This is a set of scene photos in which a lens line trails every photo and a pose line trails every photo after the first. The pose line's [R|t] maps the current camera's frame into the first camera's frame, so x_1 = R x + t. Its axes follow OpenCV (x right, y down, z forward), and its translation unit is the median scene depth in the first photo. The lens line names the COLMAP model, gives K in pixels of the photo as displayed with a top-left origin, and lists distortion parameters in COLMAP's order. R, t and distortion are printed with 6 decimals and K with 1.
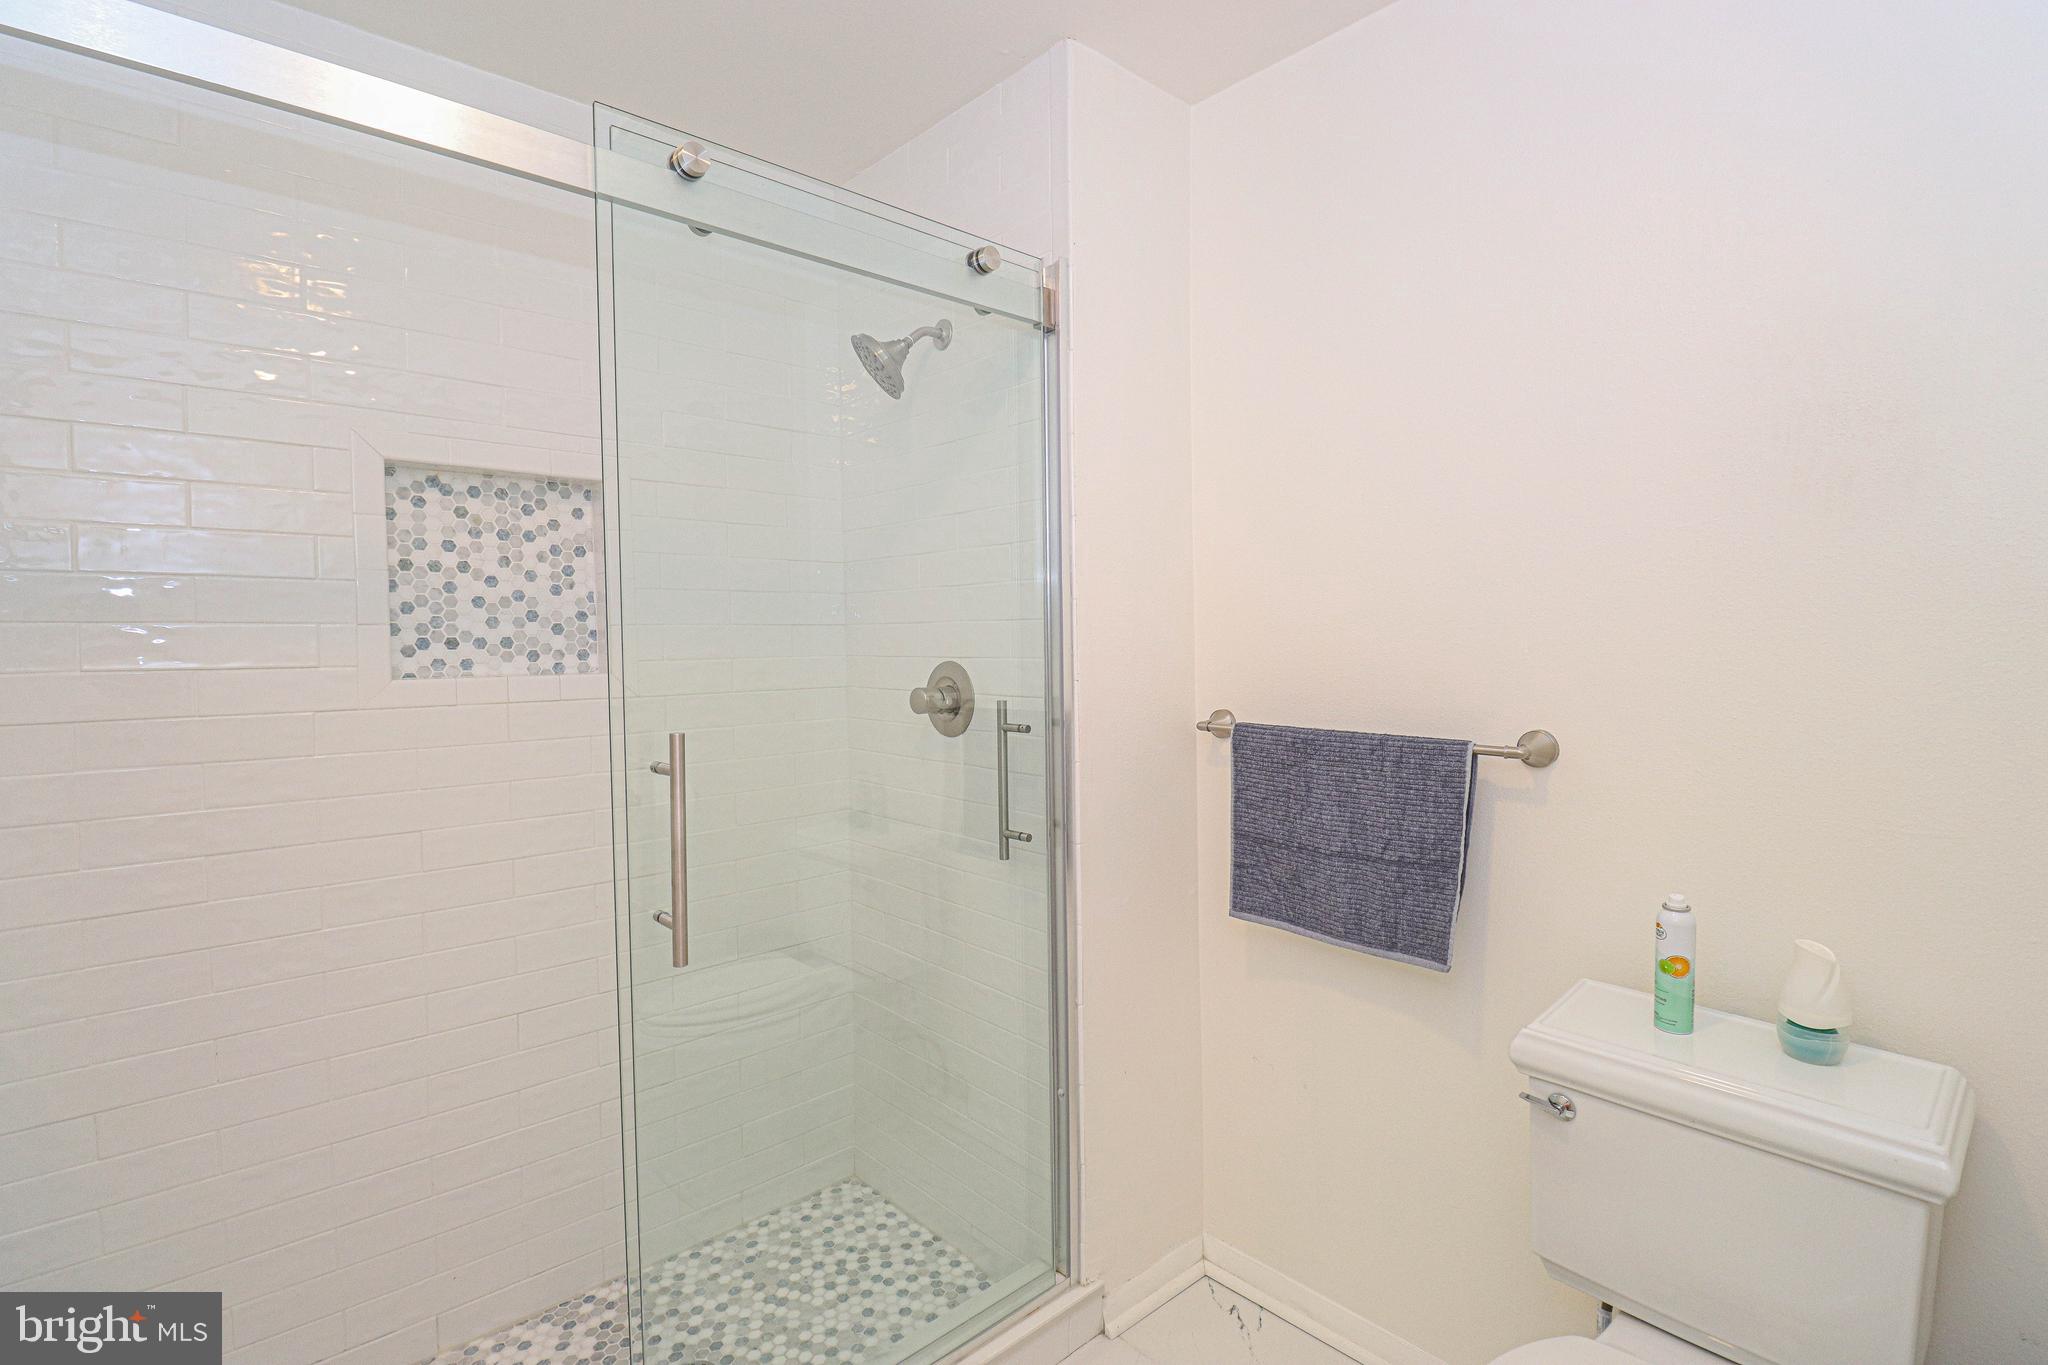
lens RADIAL K [[943.9, 0, 1063.4], [0, 943.9, 665.9], [0, 0, 1]] dist [0.000050, -0.009422]
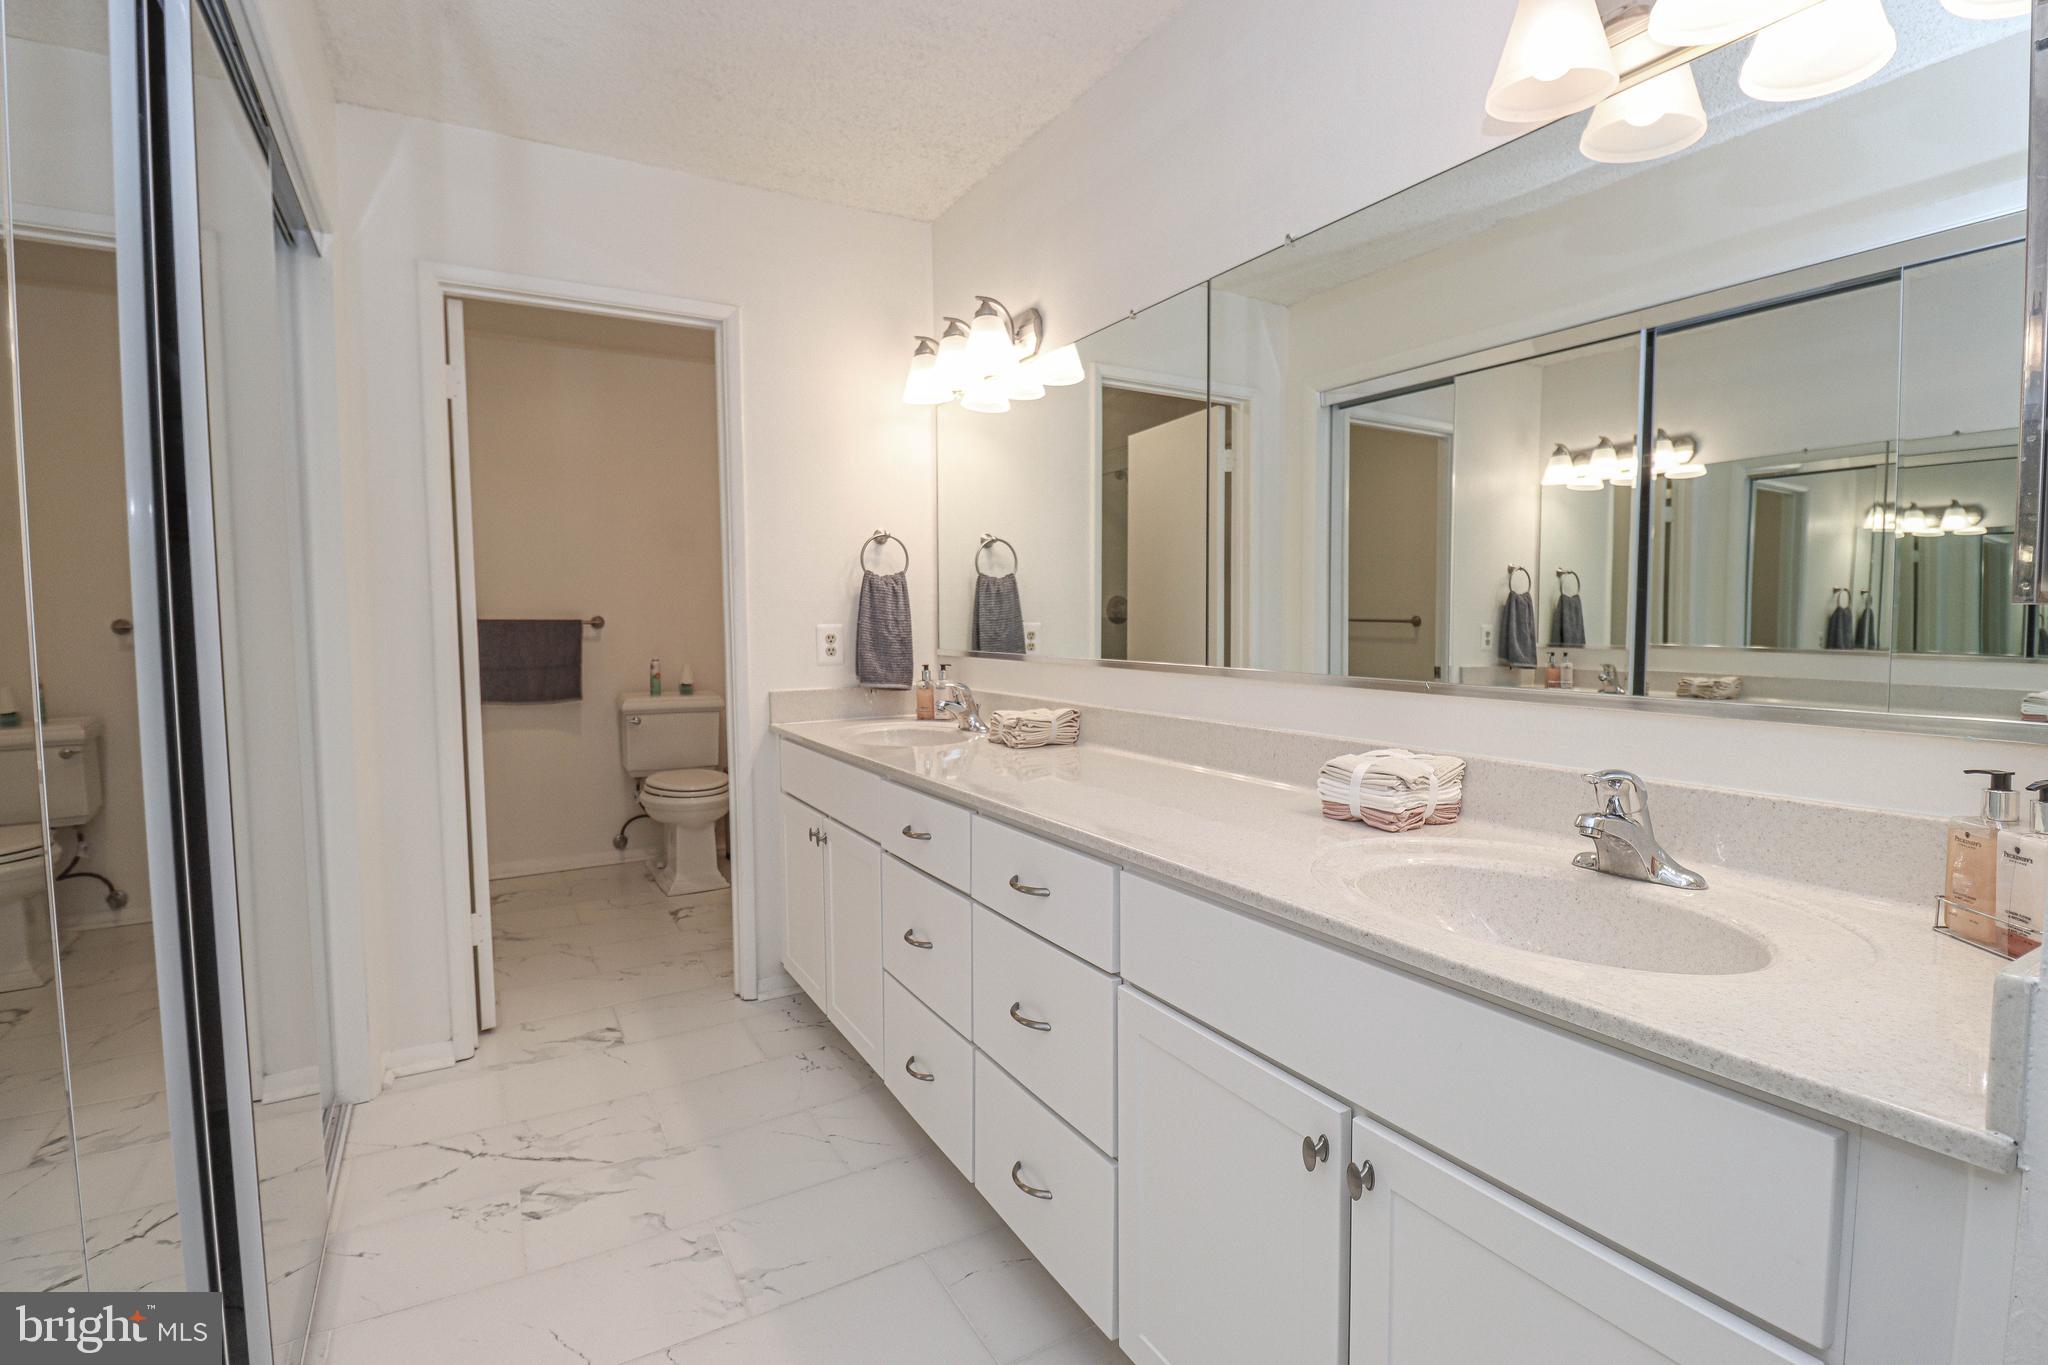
lens RADIAL K [[974.6, 0, 1031.5], [0, 974.6, 674.5], [0, 0, 1]] dist [-0.000735, -0.016000]
pose [[0.184928, -0.051512, 0.981401, -2.220016], [0.033460, 0.998376, 0.046098, 0.156498], [-0.982182, 0.024312, 0.186352, -0.885561]]
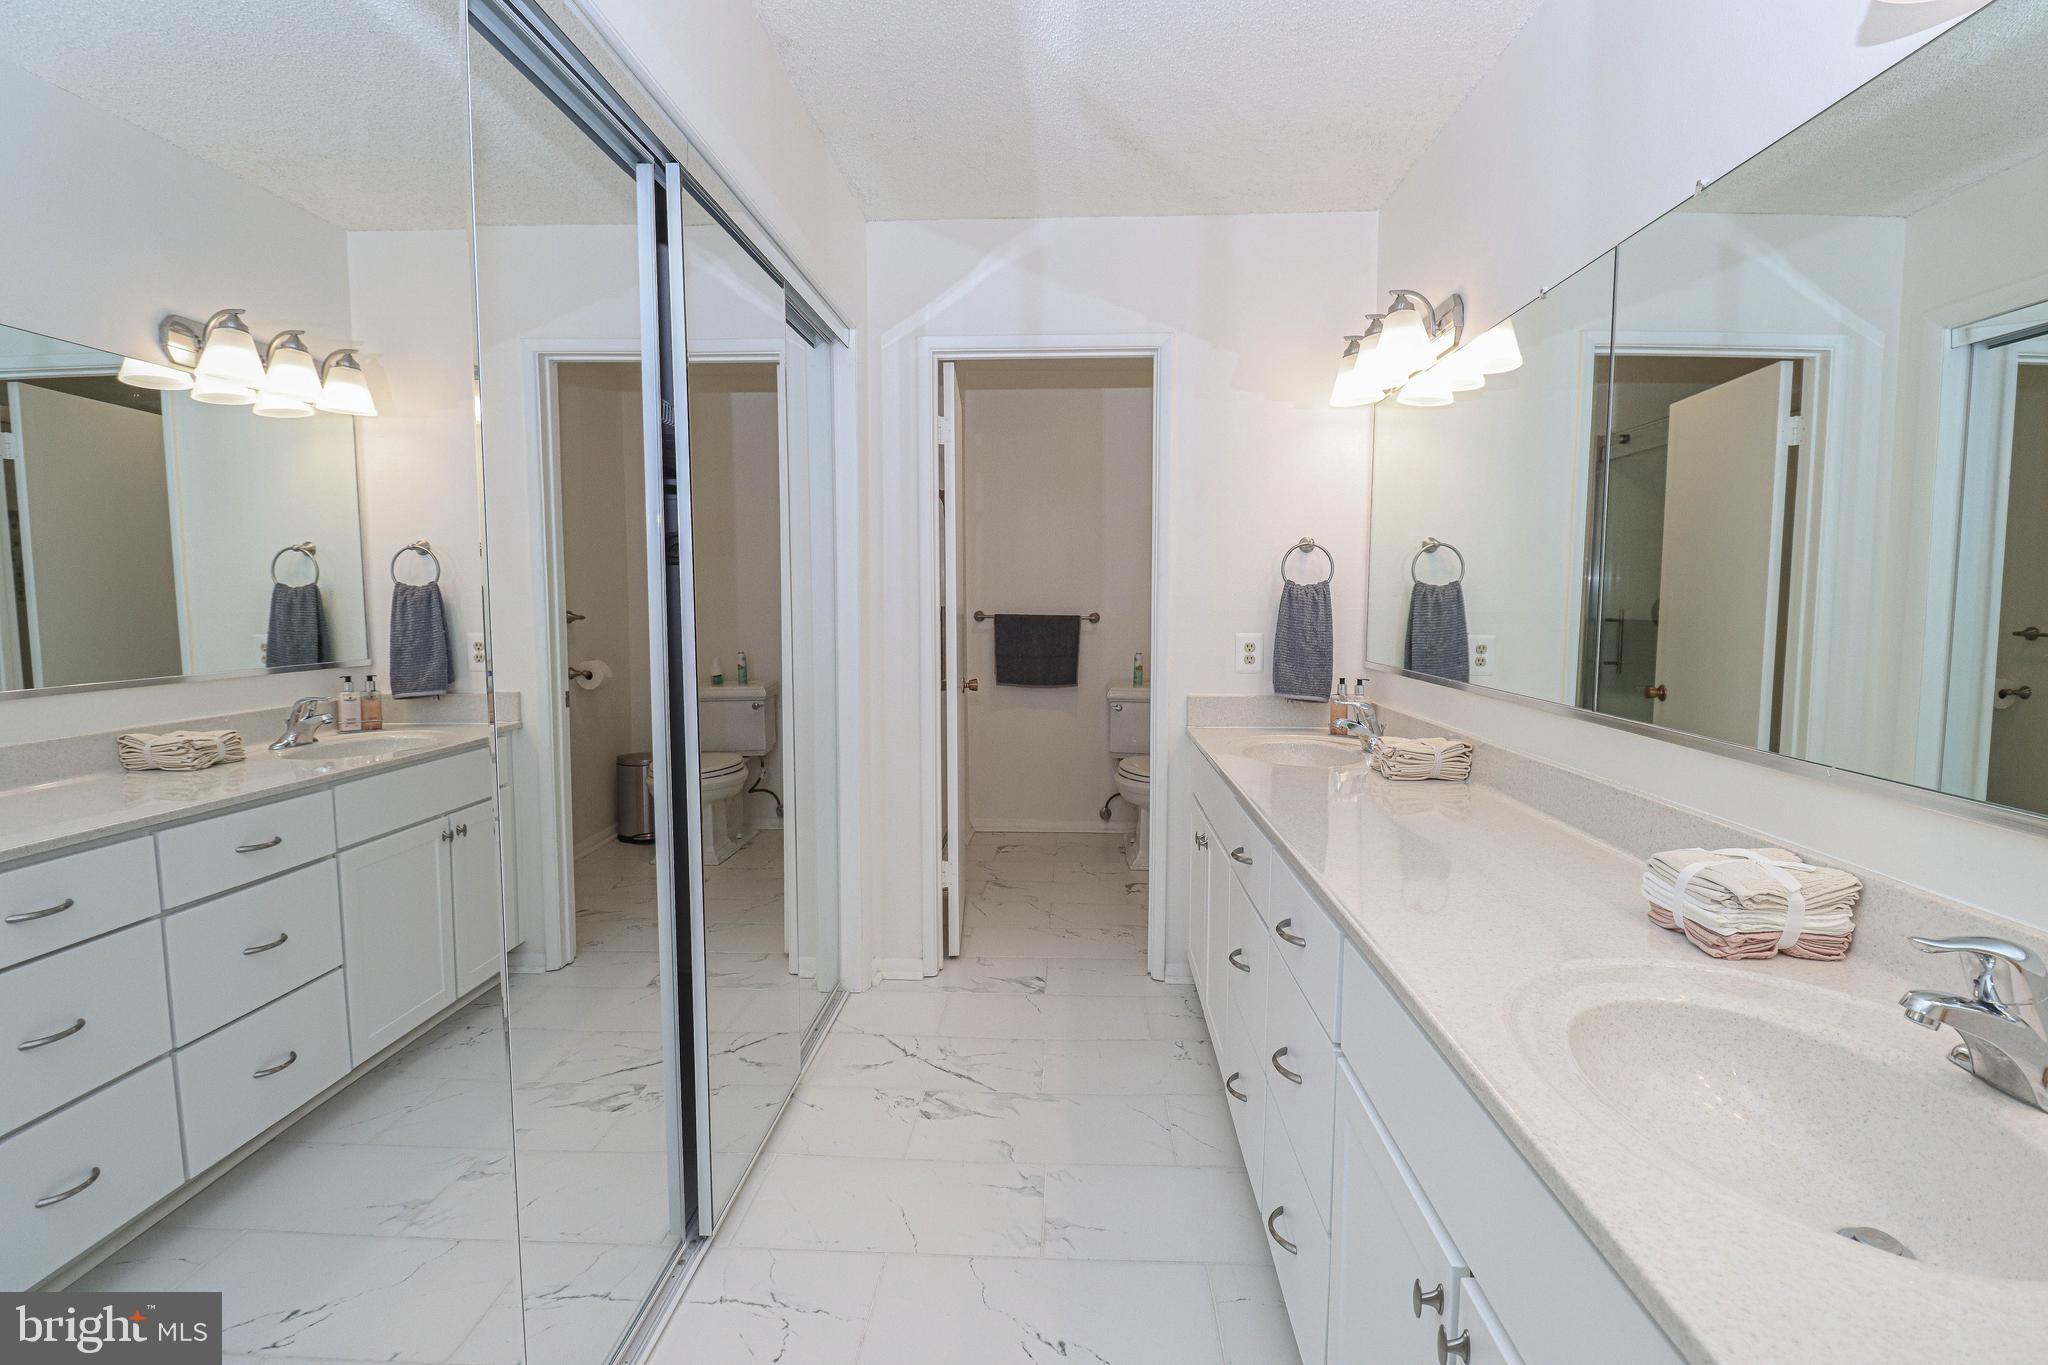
lens RADIAL K [[974.6, 0, 1031.5], [0, 974.6, 674.5], [0, 0, 1]] dist [-0.000735, -0.016000]
pose [[0.697900, -0.048551, 0.714547, -2.095737], [0.012569, 0.998376, 0.055560, 0.094616], [-0.716085, -0.029794, 0.697377, -1.229700]]
